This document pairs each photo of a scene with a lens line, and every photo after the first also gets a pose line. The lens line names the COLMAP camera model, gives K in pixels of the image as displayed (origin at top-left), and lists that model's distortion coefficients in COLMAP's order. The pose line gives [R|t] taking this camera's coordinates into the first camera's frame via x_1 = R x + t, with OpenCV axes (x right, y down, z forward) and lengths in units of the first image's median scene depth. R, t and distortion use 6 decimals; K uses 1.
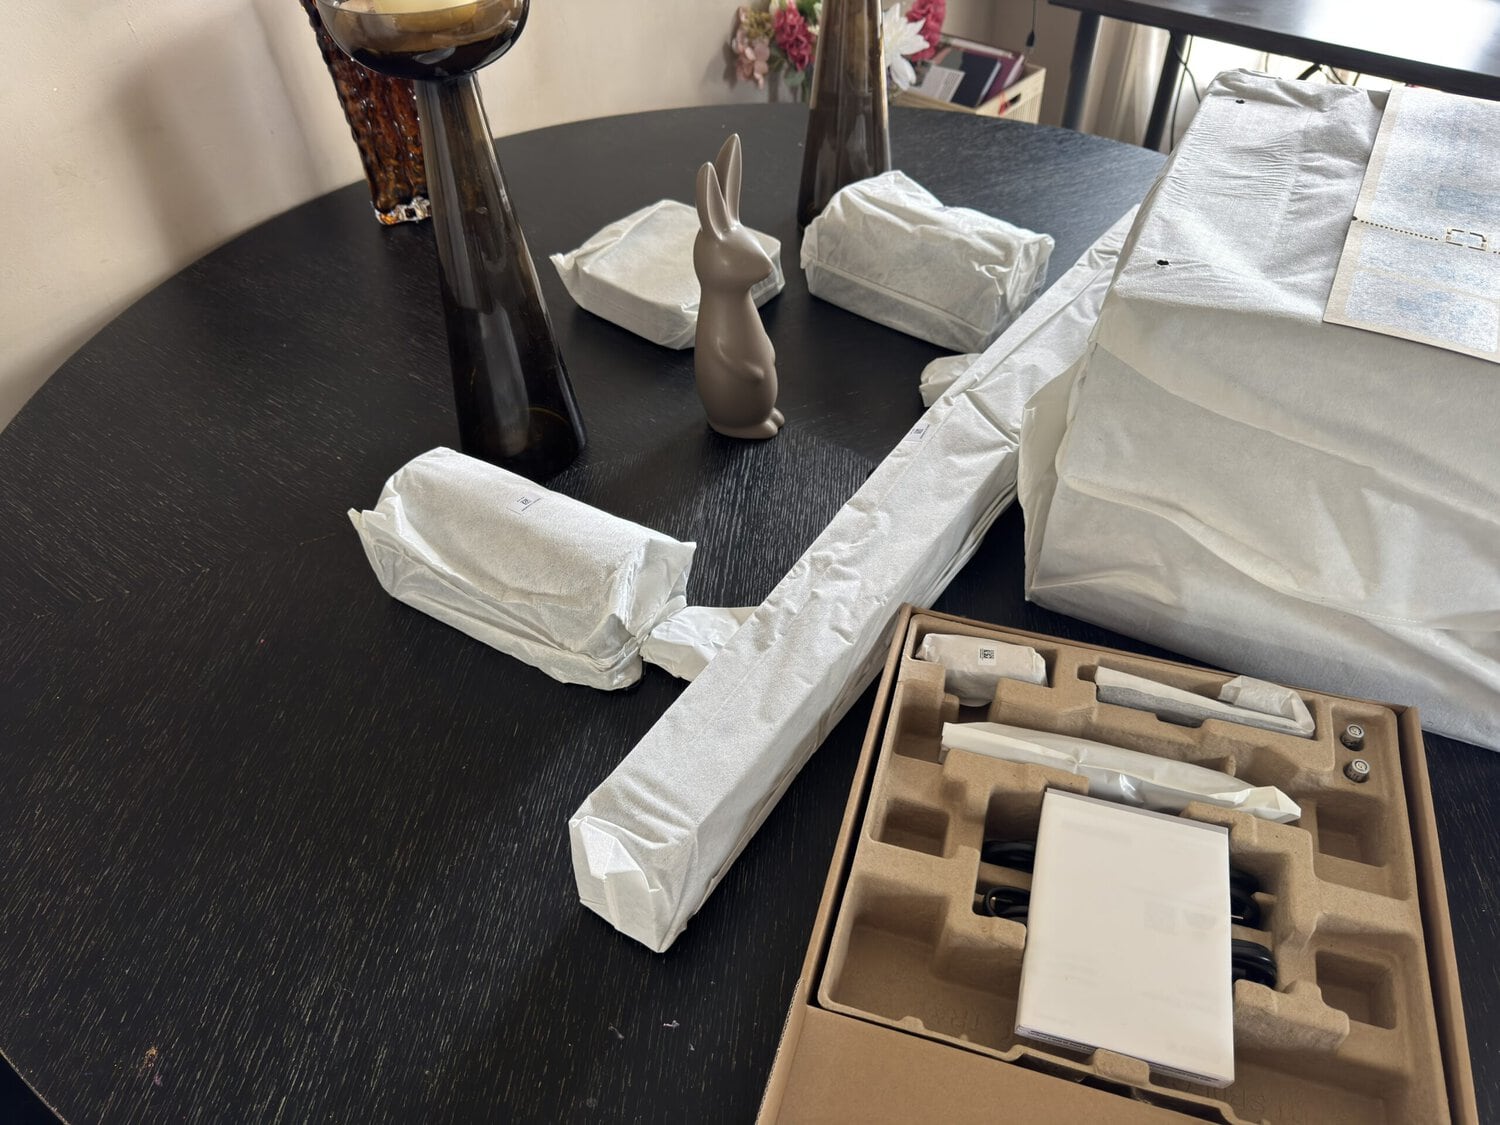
lens RADIAL K [[1067.8, 0, 749.8], [0, 1067.8, 566.9], [0, 0, 1]] dist [0.011432, -0.024753]
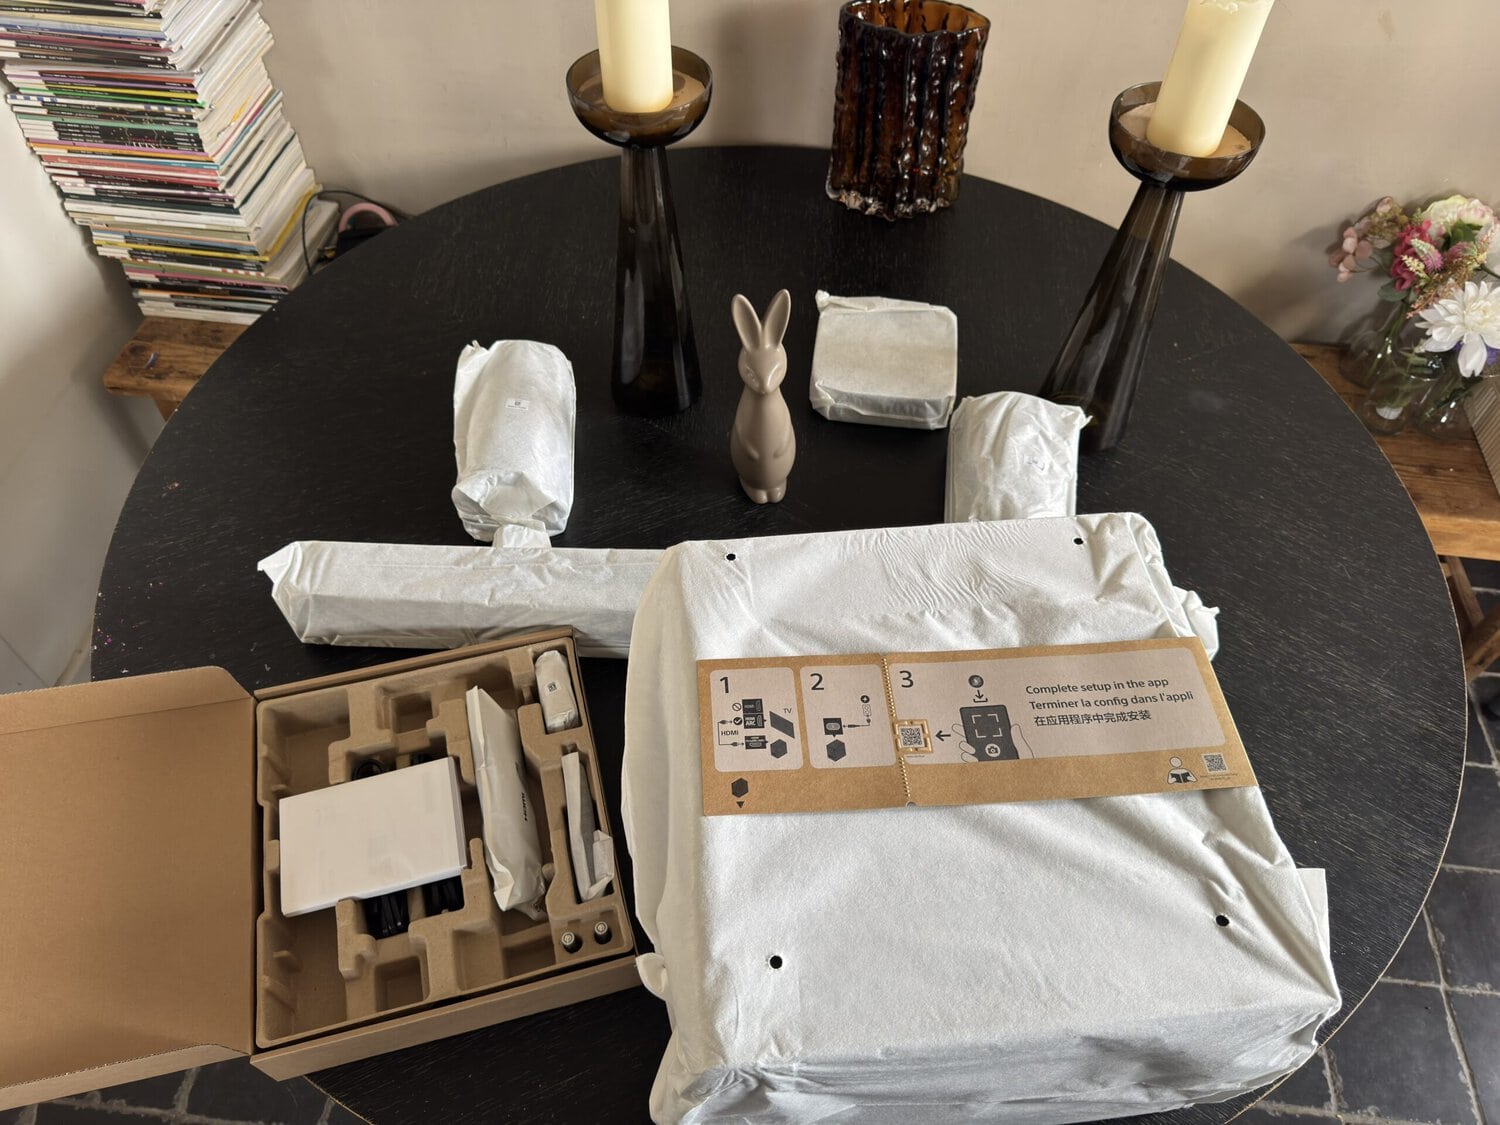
lens RADIAL K [[1067.8, 0, 751.1], [0, 1067.8, 565.6], [0, 0, 1]] dist [0.011432, -0.024753]
pose [[0.535256, 0.686394, -0.492305, 0.930204], [-0.629381, 0.712795, 0.309519, -0.618476], [0.563365, 0.144175, 0.813531, 0.003564]]
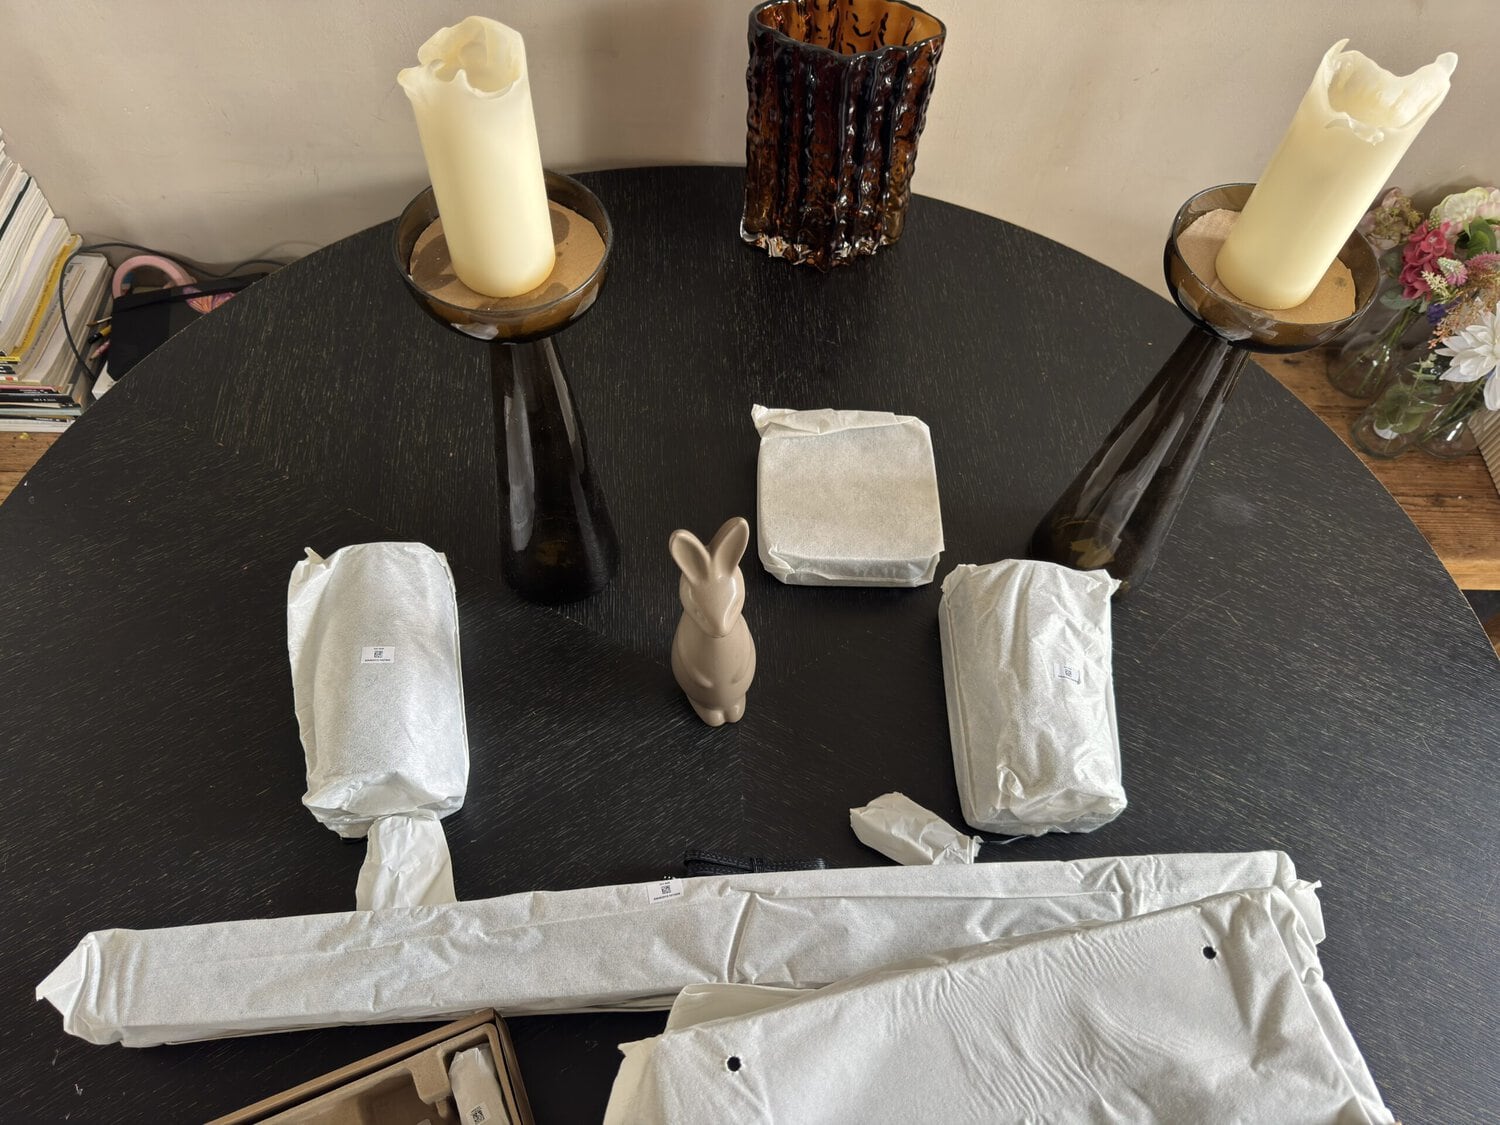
lens RADIAL K [[1067.8, 0, 746.7], [0, 1067.8, 569.3], [0, 0, 1]] dist [0.011432, -0.024753]
pose [[0.638496, 0.686643, -0.347627, 0.382282], [-0.596794, 0.726934, 0.339712, -0.787599], [0.485962, -0.009443, 0.873929, 0.247263]]
